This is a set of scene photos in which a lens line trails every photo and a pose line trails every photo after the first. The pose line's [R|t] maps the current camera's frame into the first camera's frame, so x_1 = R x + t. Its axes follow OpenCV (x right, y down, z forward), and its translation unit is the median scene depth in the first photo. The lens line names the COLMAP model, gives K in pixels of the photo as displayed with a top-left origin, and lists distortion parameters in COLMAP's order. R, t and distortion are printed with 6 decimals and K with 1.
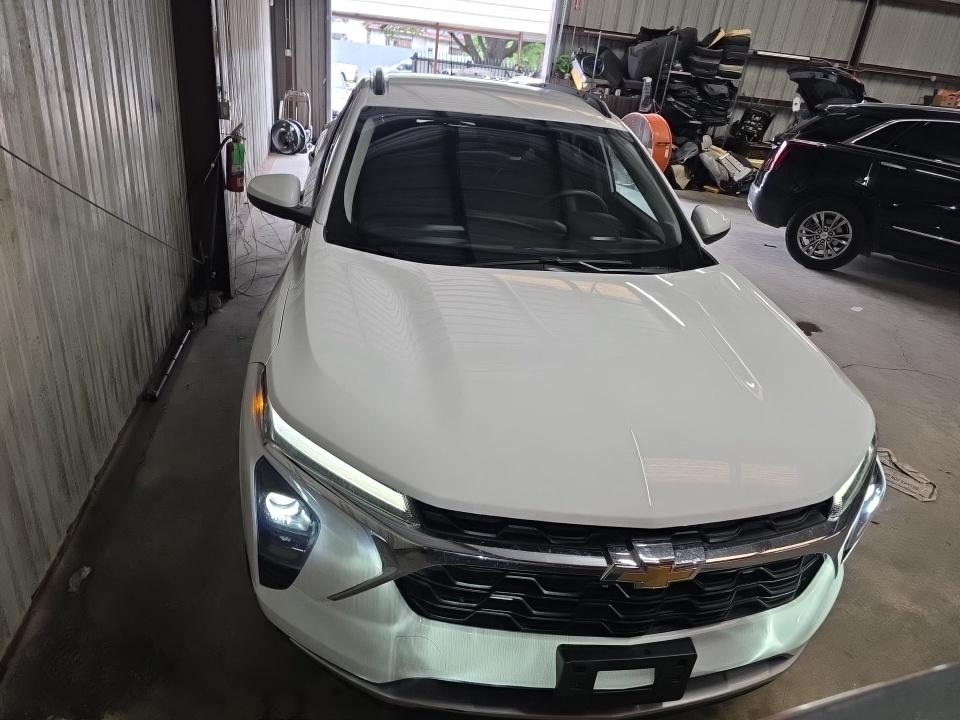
lens RADIAL K [[638.9, 0, 476.9], [0, 638.9, 357.3], [0, 0, 1]] dist [0.021420, -0.007610]
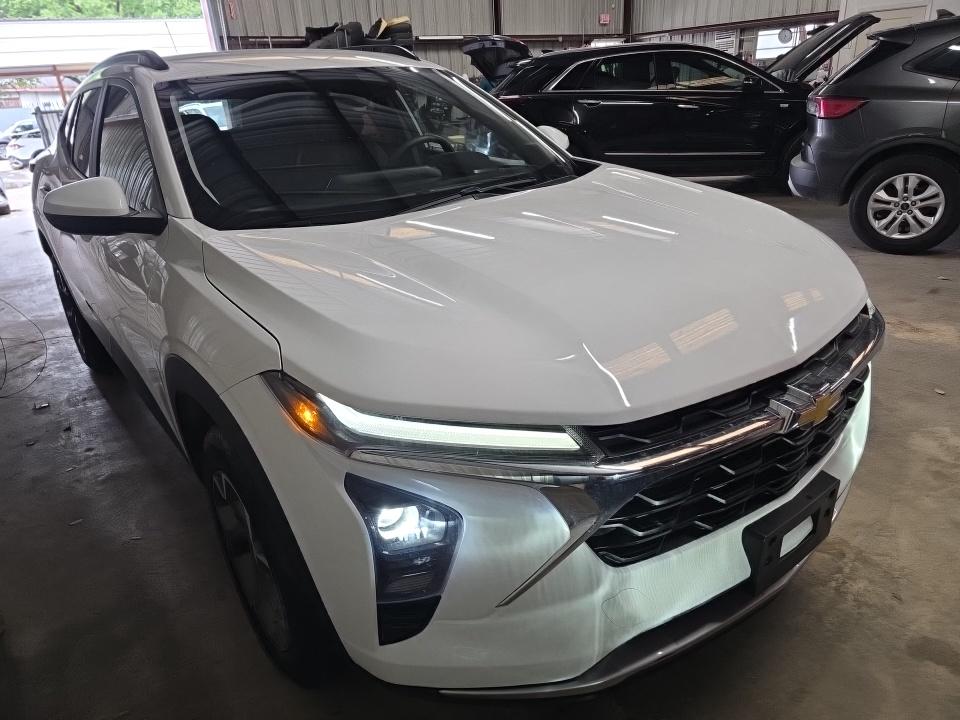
lens RADIAL K [[638.9, 0, 481.5], [0, 638.9, 361.4], [0, 0, 1]] dist [0.021420, -0.007610]
pose [[0.866868, -0.333646, 0.370433, -0.132265], [0.338760, 0.939360, 0.053325, 0.014477], [-0.365762, 0.079262, 0.927327, 0.078878]]
